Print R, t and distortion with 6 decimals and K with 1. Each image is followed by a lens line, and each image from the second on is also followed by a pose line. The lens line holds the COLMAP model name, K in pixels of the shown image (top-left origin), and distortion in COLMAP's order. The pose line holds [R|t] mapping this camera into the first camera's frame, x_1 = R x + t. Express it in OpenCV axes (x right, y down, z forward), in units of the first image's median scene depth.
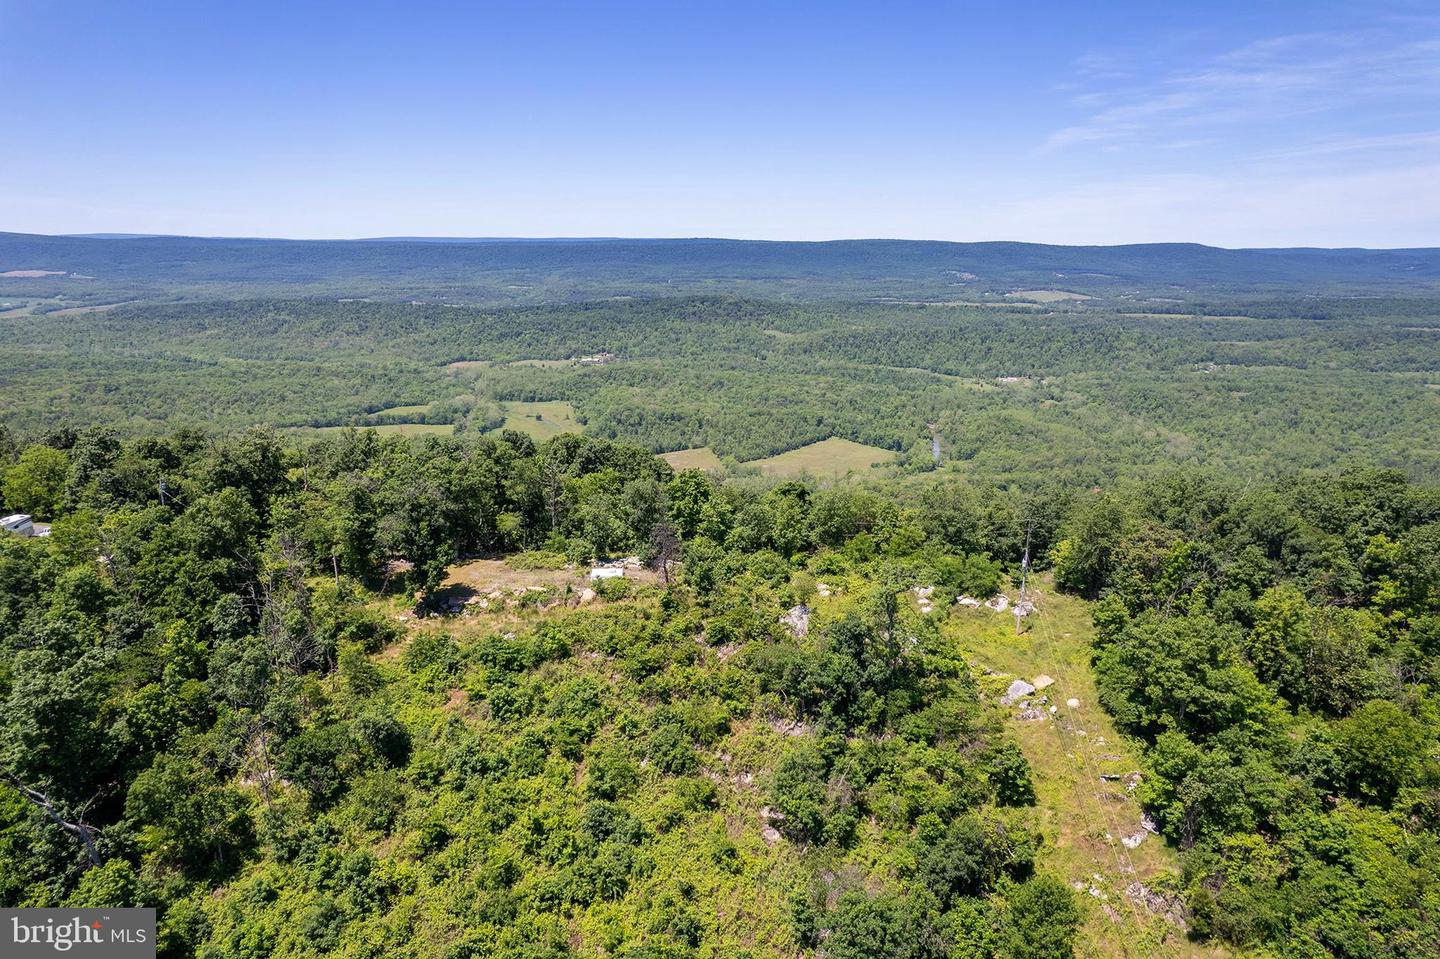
lens RADIAL K [[923.8, 0, 710.9], [0, 923.8, 484.4], [0, 0, 1]] dist [-0.076526, 0.071522]
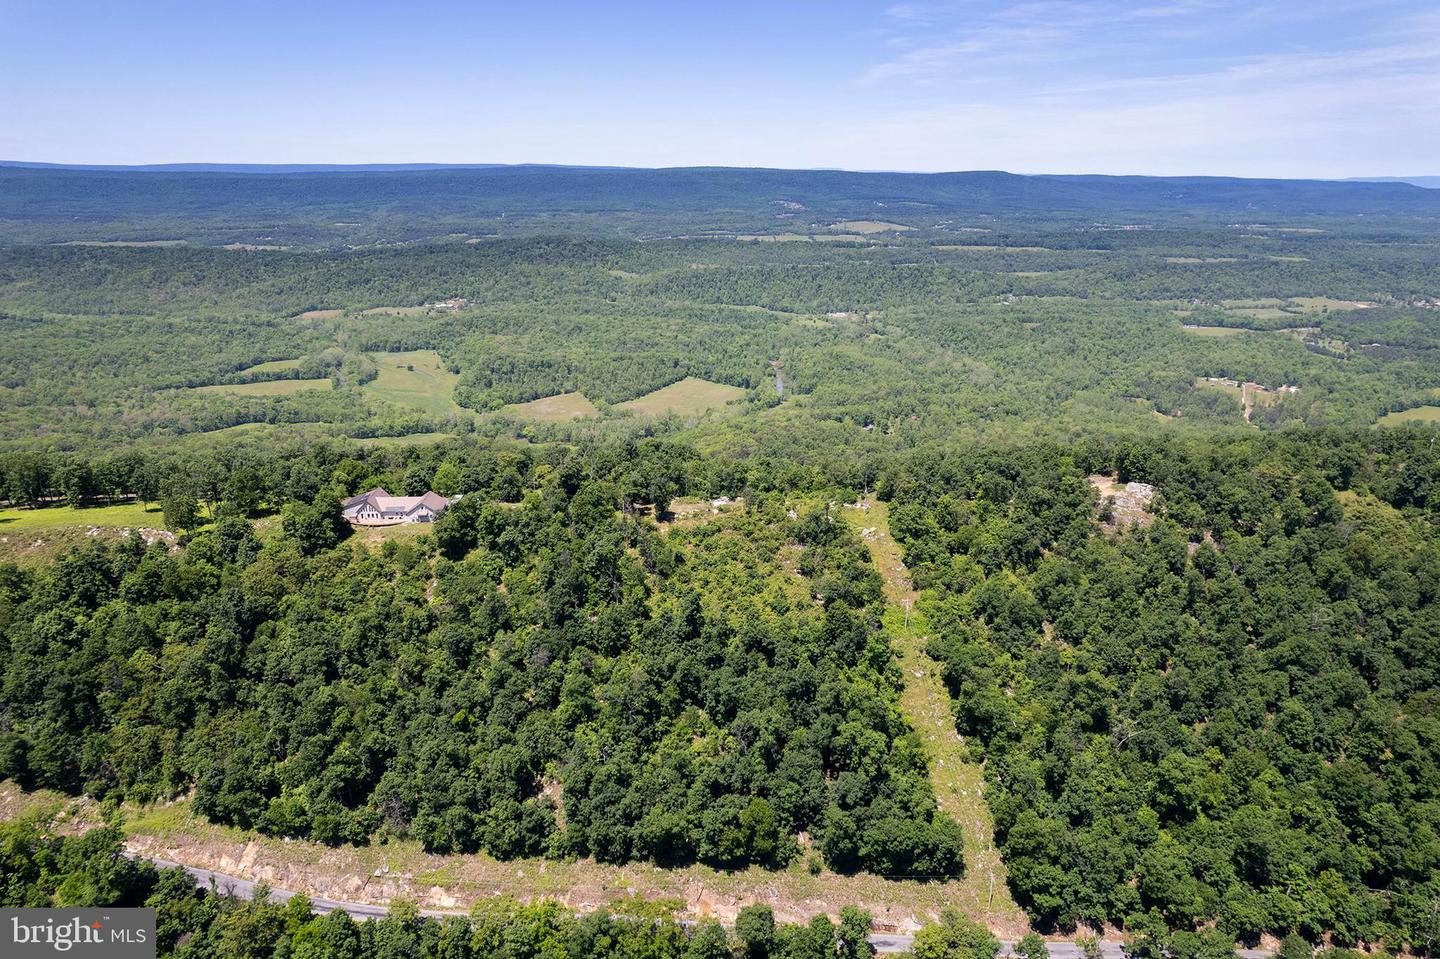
lens RADIAL K [[924.2, 0, 710.4], [0, 924.2, 484.8], [0, 0, 1]] dist [-0.074215, 0.067096]
pose [[0.983547, -0.057663, 0.171200, -0.039000], [0.043996, 0.995613, 0.082583, -0.011956], [-0.175211, -0.073692, 0.981769, -0.108464]]
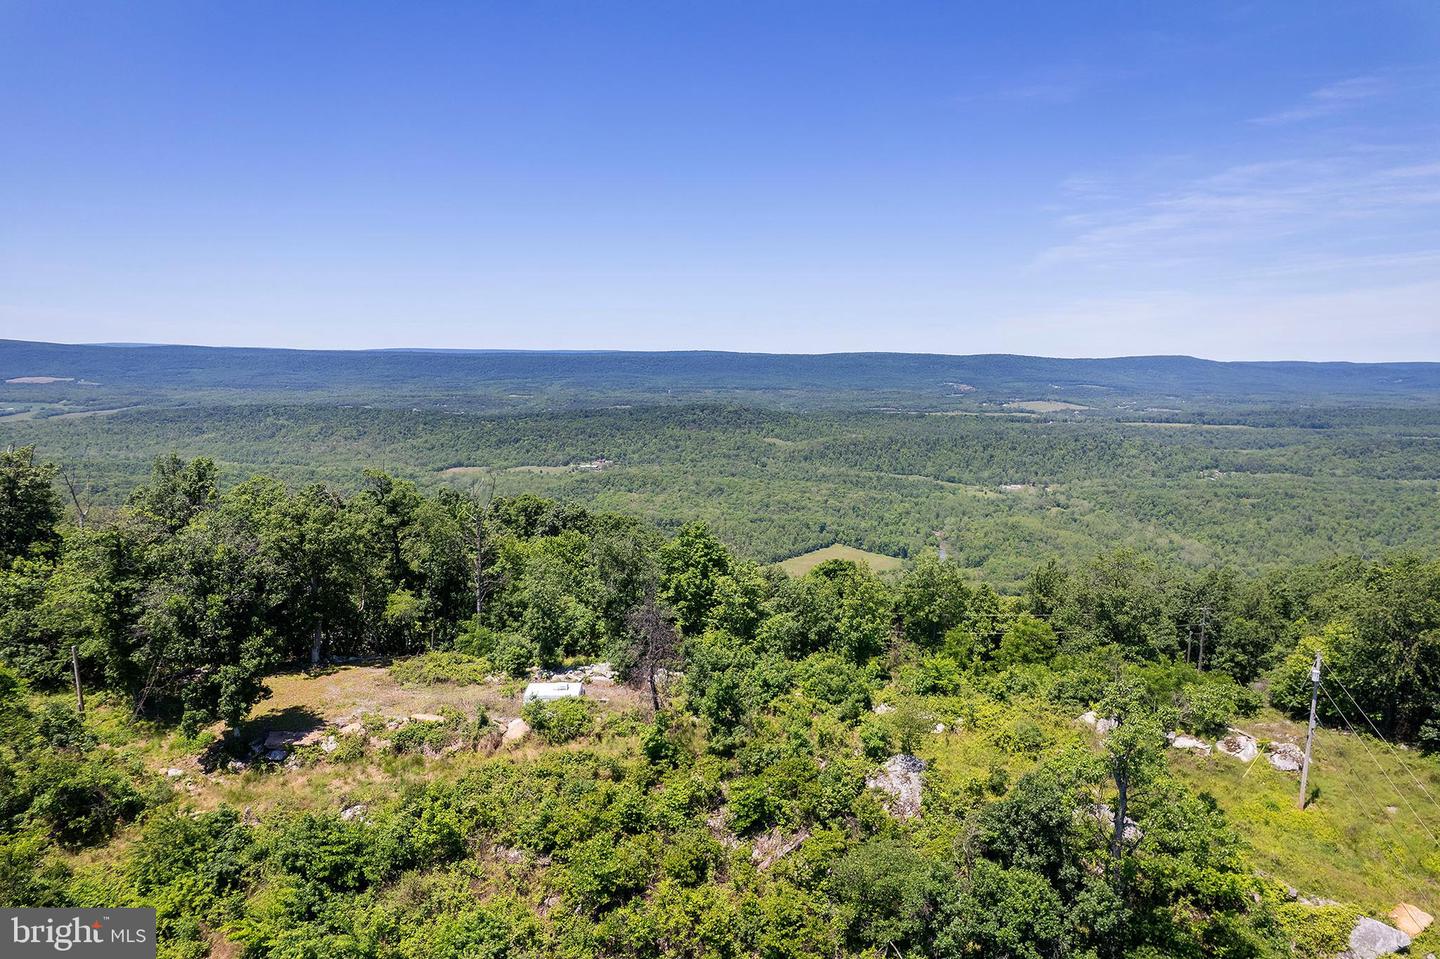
lens RADIAL K [[924.2, 0, 710.4], [0, 924.2, 484.8], [0, 0, 1]] dist [-0.074215, 0.067096]
pose [[0.999991, 0.004139, 0.000498, -0.000971], [-0.004051, 0.992935, -0.118589, 0.002308], [-0.000985, 0.118586, 0.992943, 0.026610]]
